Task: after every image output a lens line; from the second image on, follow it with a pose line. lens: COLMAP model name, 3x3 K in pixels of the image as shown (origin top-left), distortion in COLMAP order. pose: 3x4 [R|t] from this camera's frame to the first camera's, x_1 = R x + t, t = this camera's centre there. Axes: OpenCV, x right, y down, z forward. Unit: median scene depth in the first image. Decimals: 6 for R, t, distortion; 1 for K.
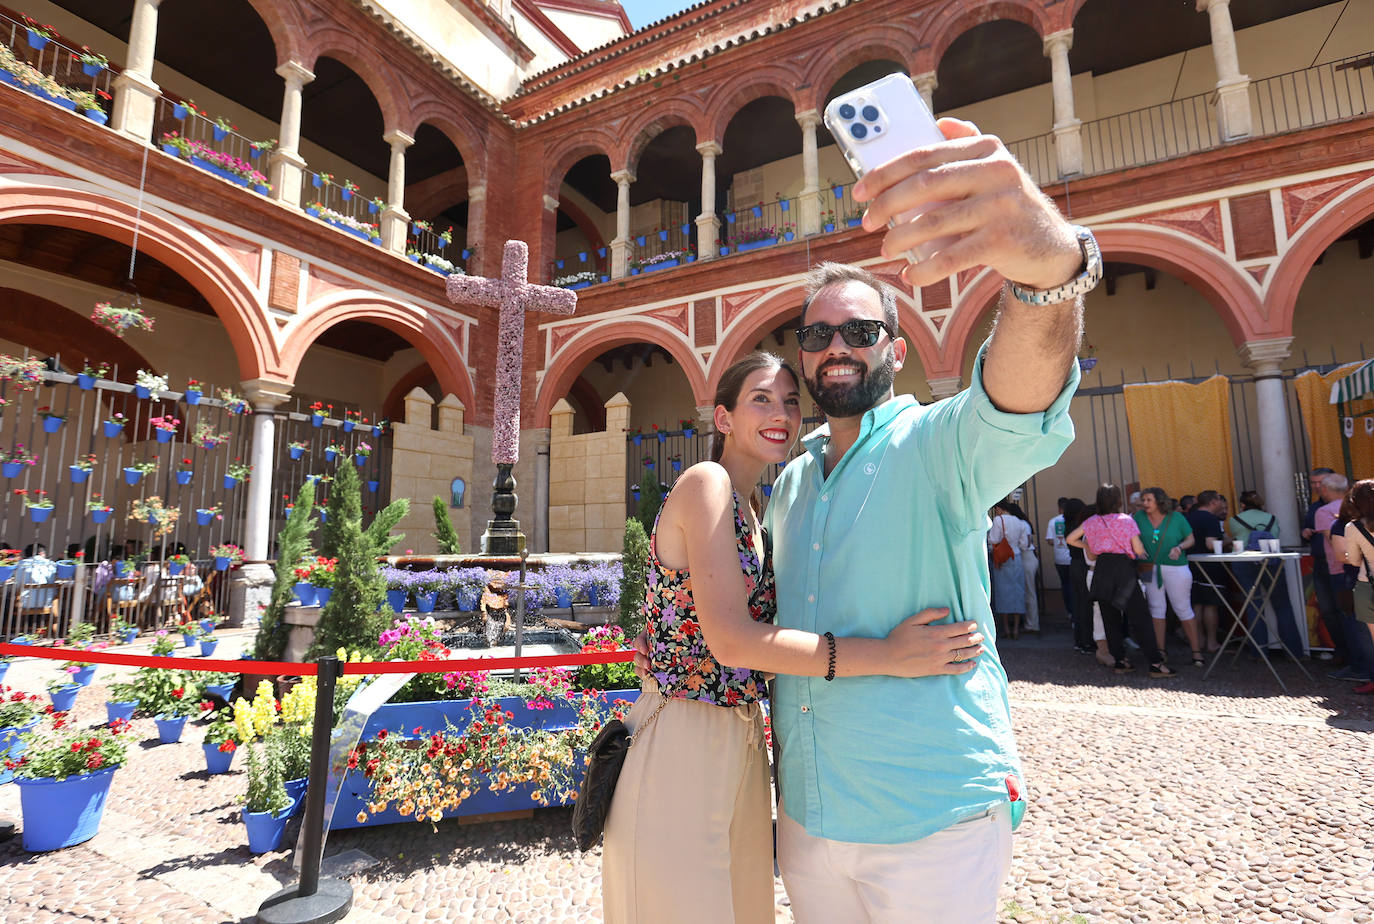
lens RADIAL K [[657.0, 0, 696.3], [0, 657.0, 447.1], [0, 0, 1]] dist [-0.034249, 0.006594]
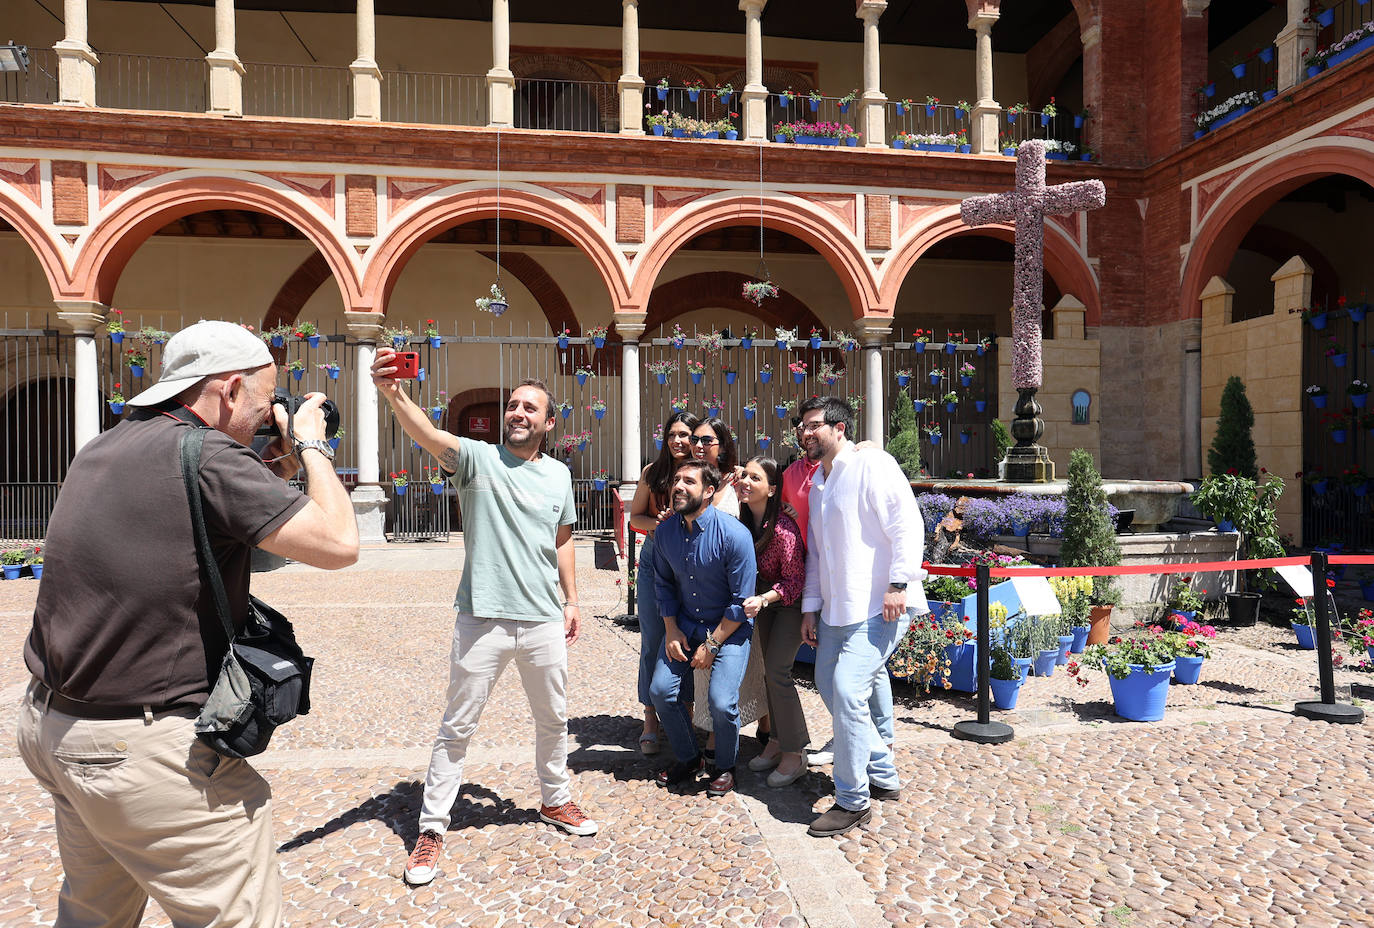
lens RADIAL K [[811.0, 0, 713.2], [0, 811.0, 460.2], [0, 0, 1]] dist [-0.013028, 0.014205]
pose [[0.592579, 0.013493, -0.805399, 0.246386], [0.110638, 0.989020, 0.097972, -0.023010], [0.797878, -0.147164, 0.584580, -0.049818]]
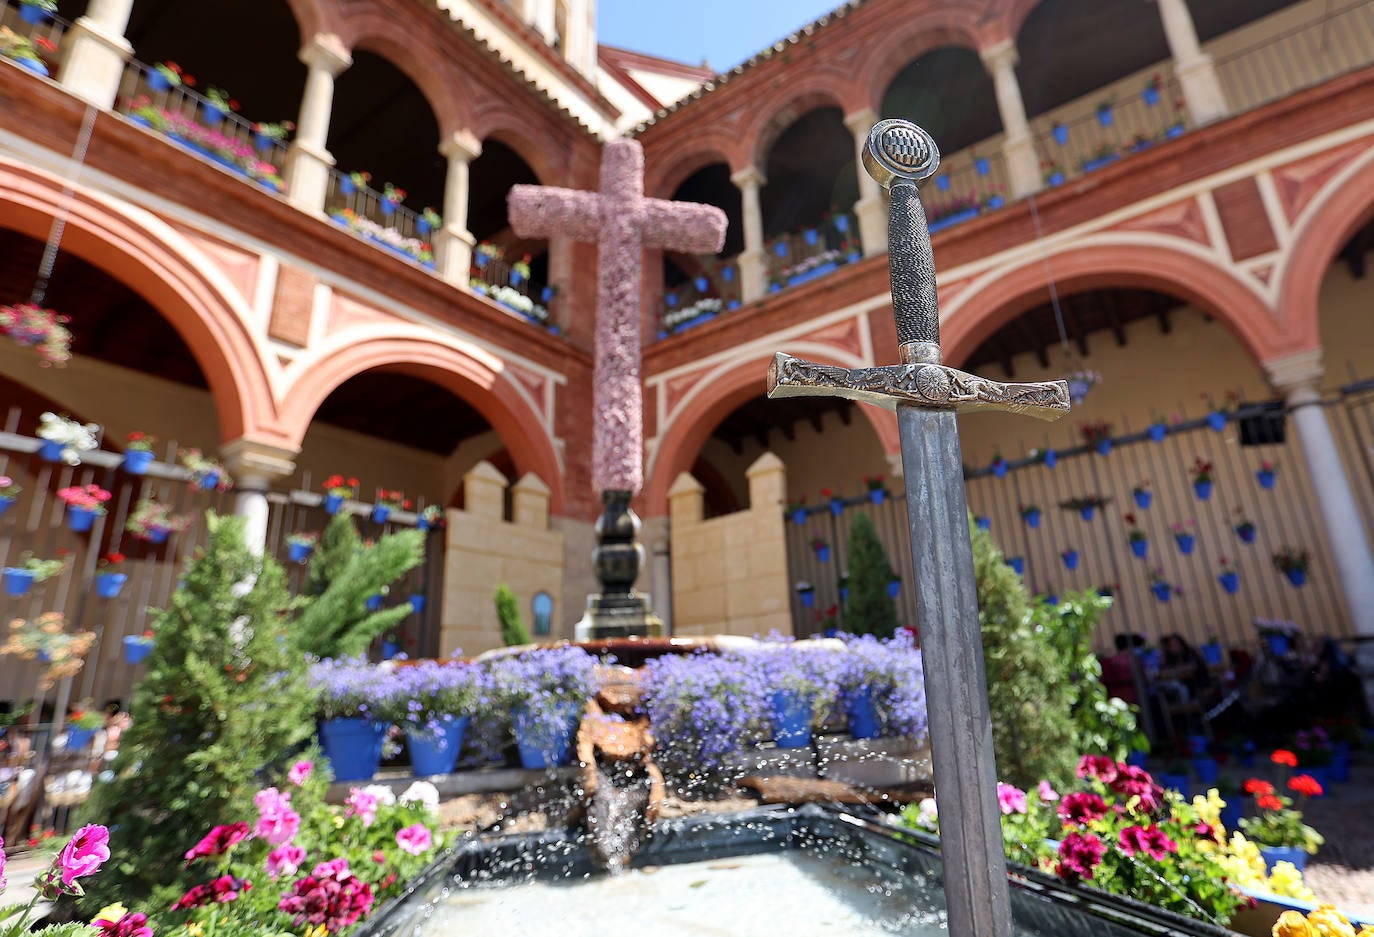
lens RADIAL K [[742.9, 0, 762.1], [0, 742.9, 453.9], [0, 0, 1]] dist [-0.044968, 0.012218]
pose [[0.994848, -0.081645, -0.060099, -0.083253], [0.069257, 0.980251, -0.185234, 0.071767], [0.074035, 0.180117, 0.980855, 0.251864]]
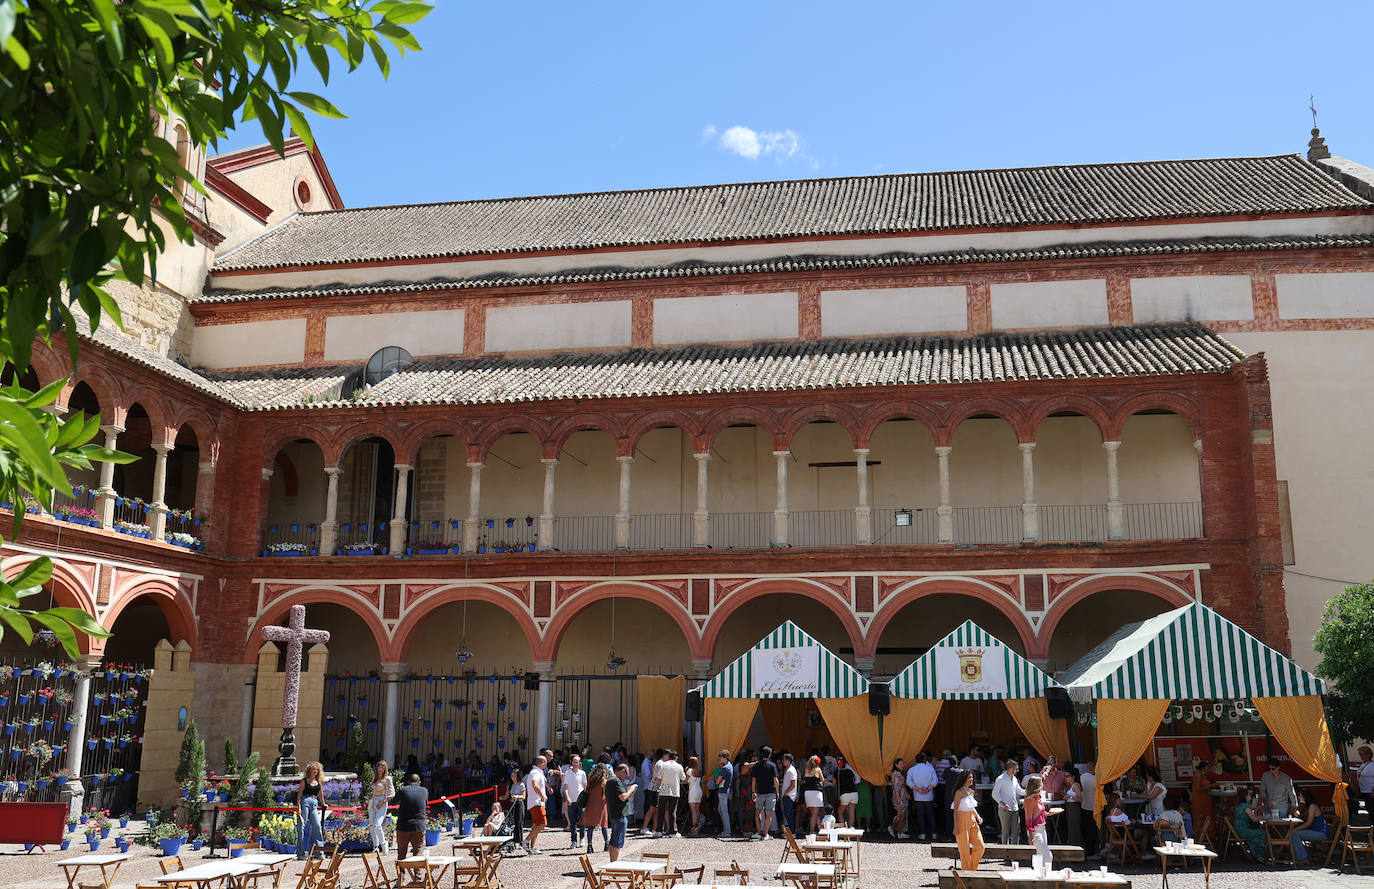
lens RADIAL K [[1160.8, 0, 678.8], [0, 1160.8, 452.8], [0, 0, 1]] dist [-0.015667, 0.034170]
pose [[0.952911, 0.078721, 0.292855, -0.161163], [-0.057404, 0.995084, -0.080697, -0.356260], [-0.297768, 0.060086, 0.952745, -1.645199]]
